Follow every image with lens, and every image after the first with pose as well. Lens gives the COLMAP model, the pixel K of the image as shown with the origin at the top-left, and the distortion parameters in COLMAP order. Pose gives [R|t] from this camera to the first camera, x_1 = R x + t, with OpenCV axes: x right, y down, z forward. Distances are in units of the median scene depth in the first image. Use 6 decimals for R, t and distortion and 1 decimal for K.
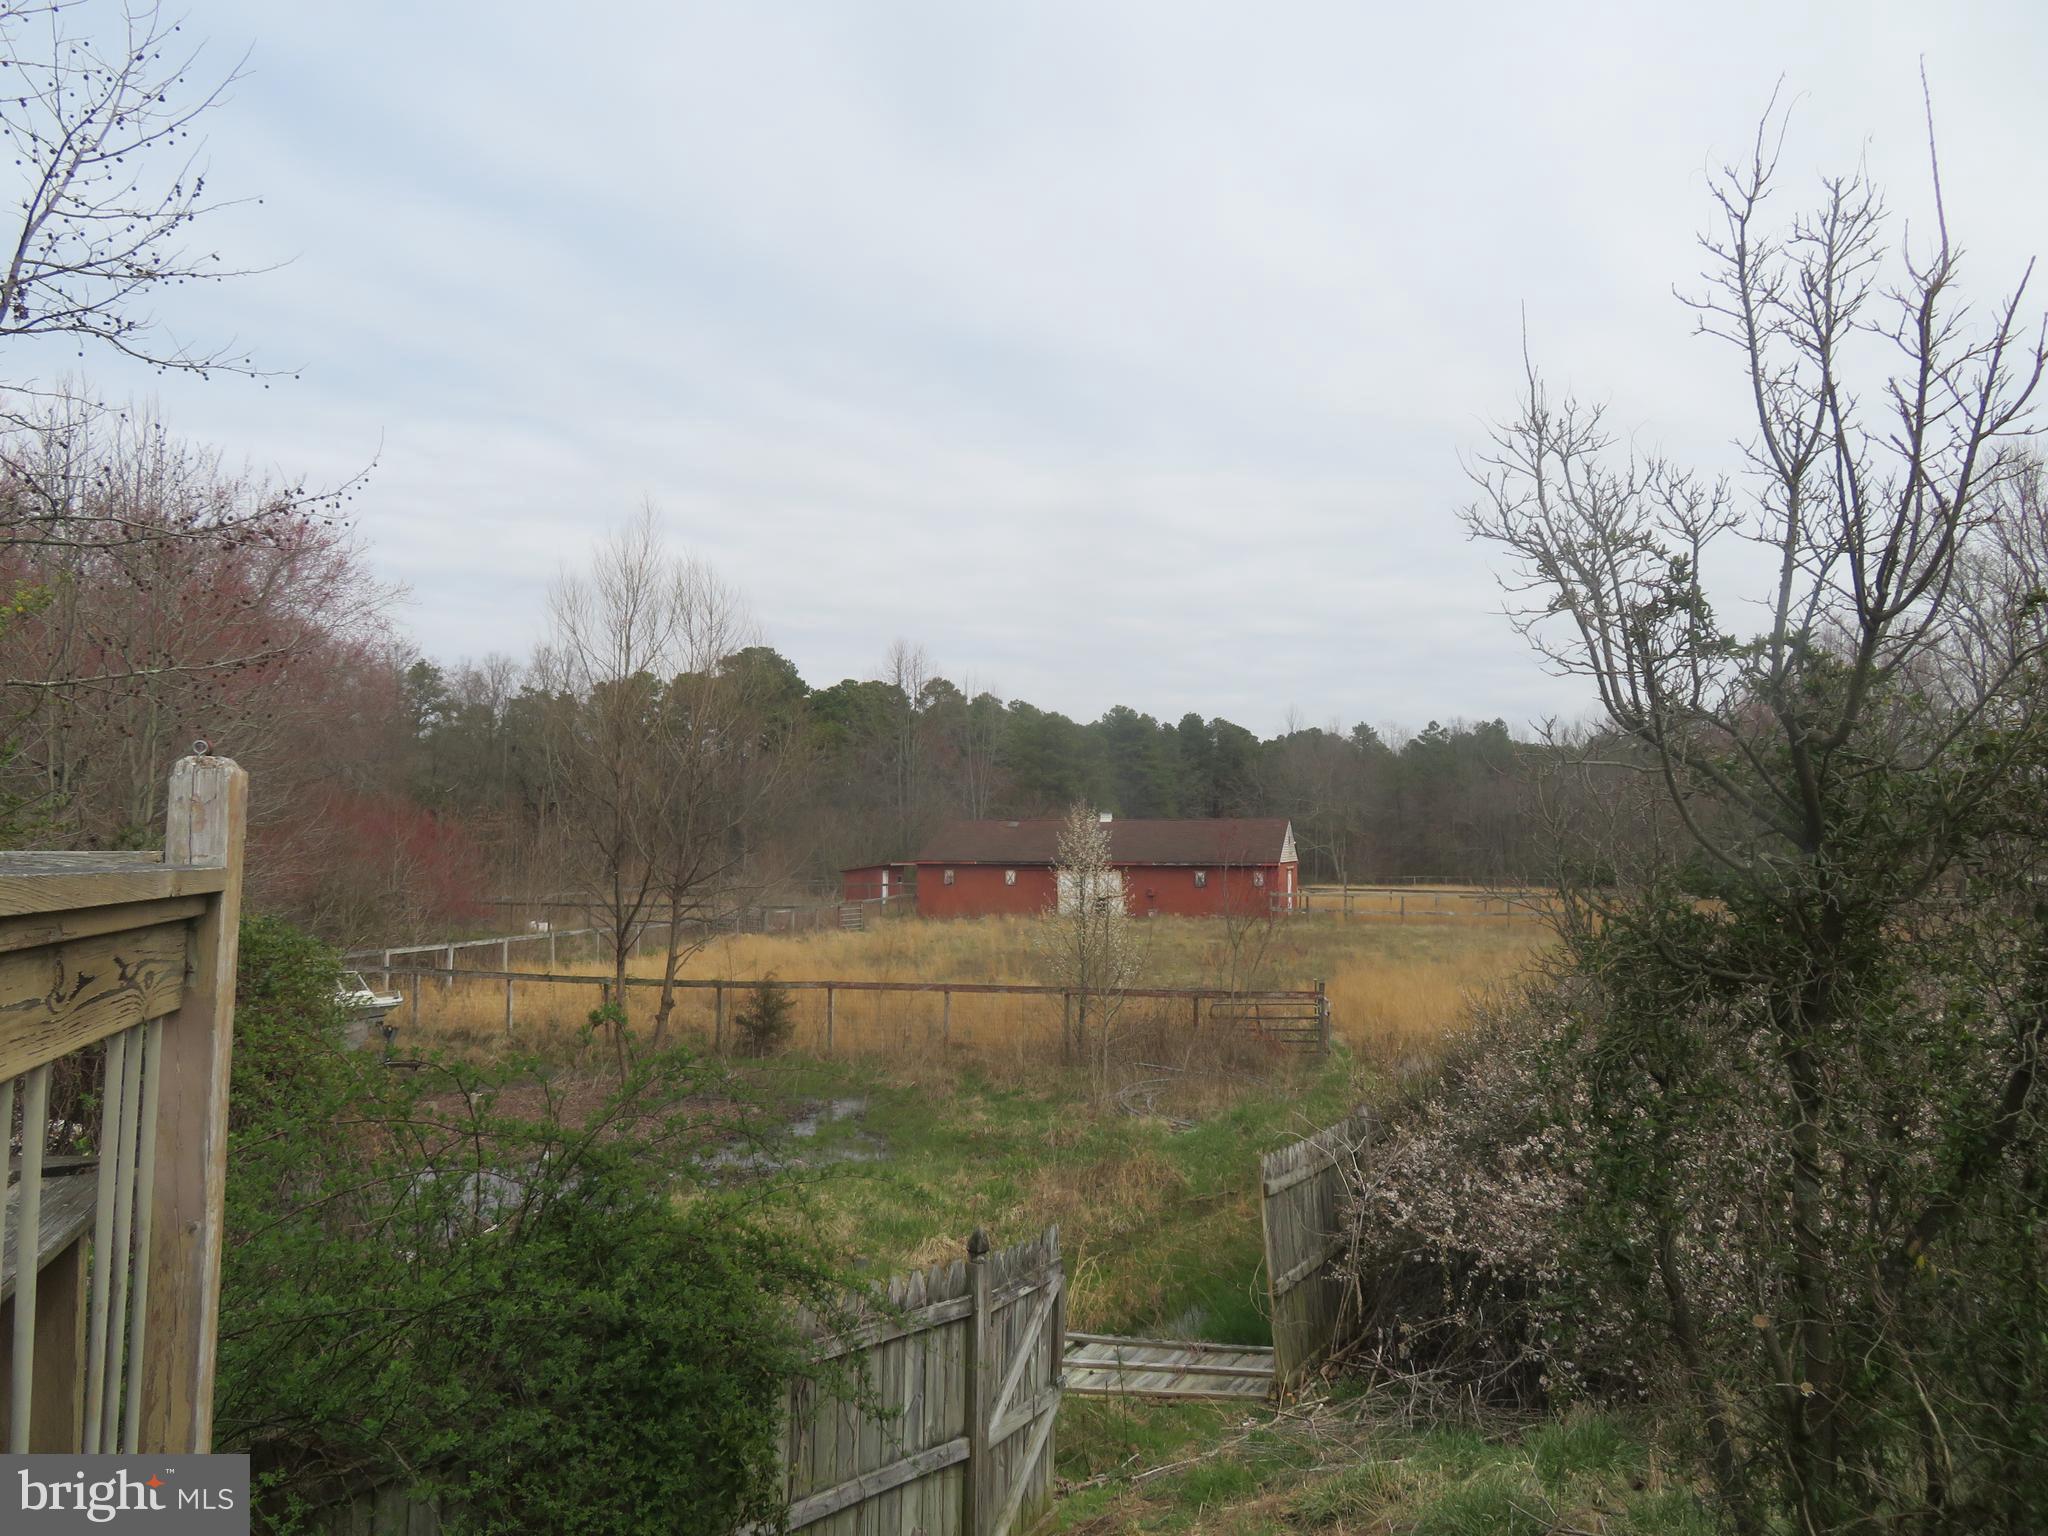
lens RADIAL K [[1467.6, 0, 1026.8], [0, 1467.6, 773.2], [0, 0, 1]] dist [-0.011502, 0.006066]
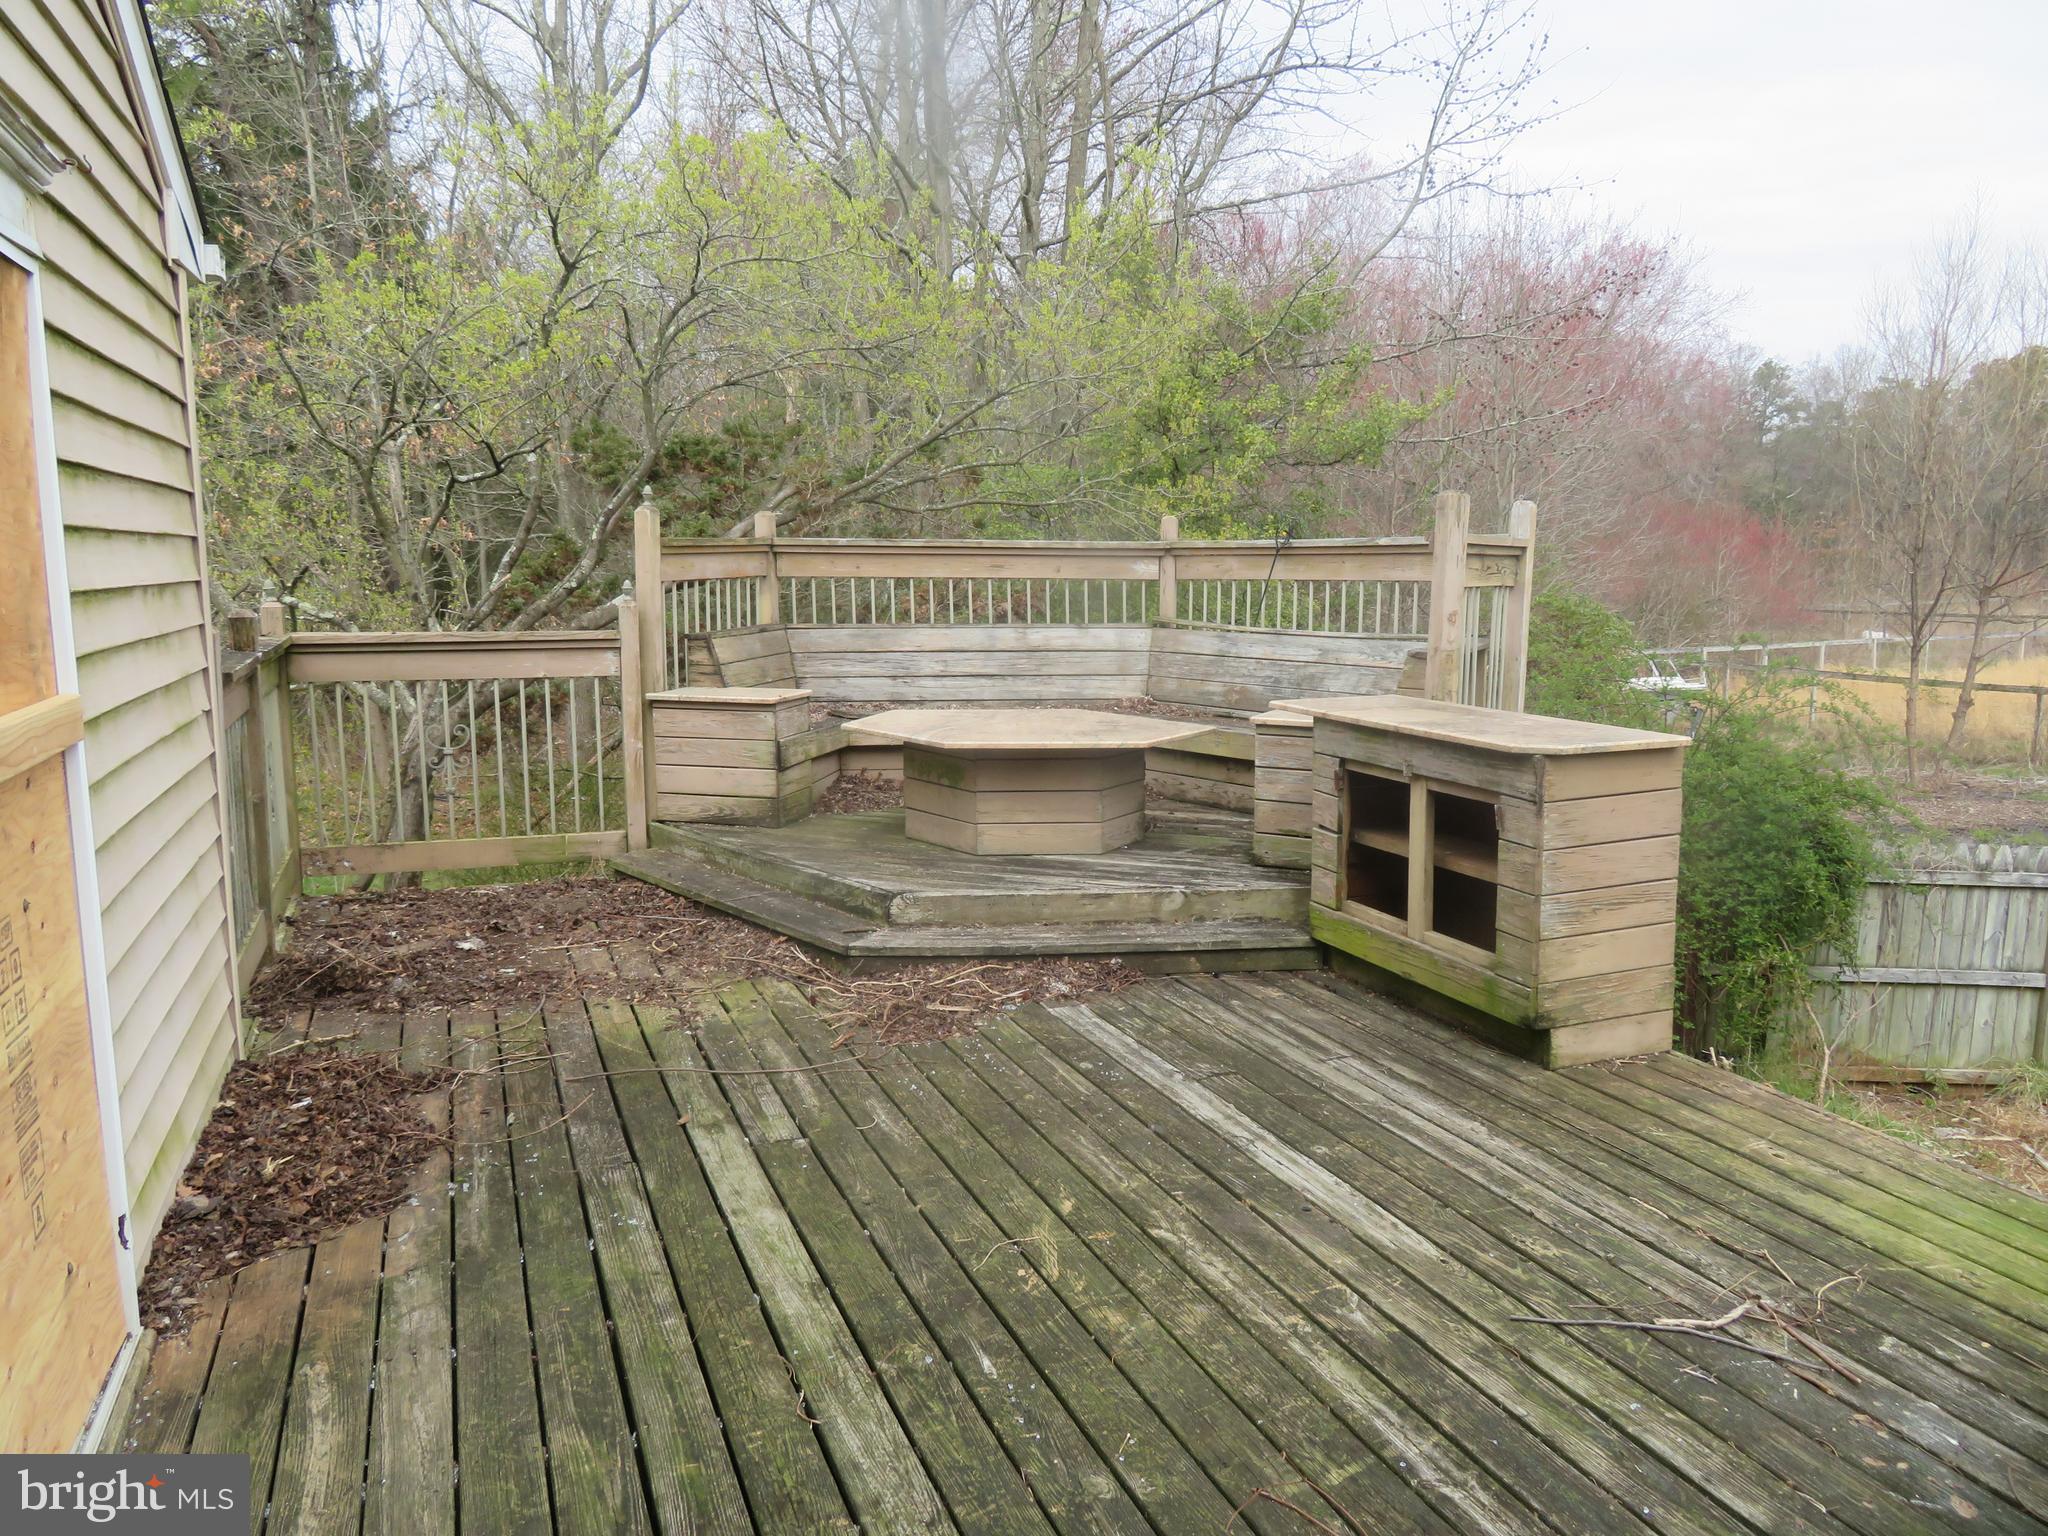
lens RADIAL K [[1467.6, 0, 1026.8], [0, 1467.6, 773.2], [0, 0, 1]] dist [-0.011502, 0.006066]
pose [[0.655775, 0.099798, -0.748331, 0.080169], [0.048345, 0.983639, 0.173544, -0.002593], [0.753407, -0.149984, 0.640221, -0.132076]]
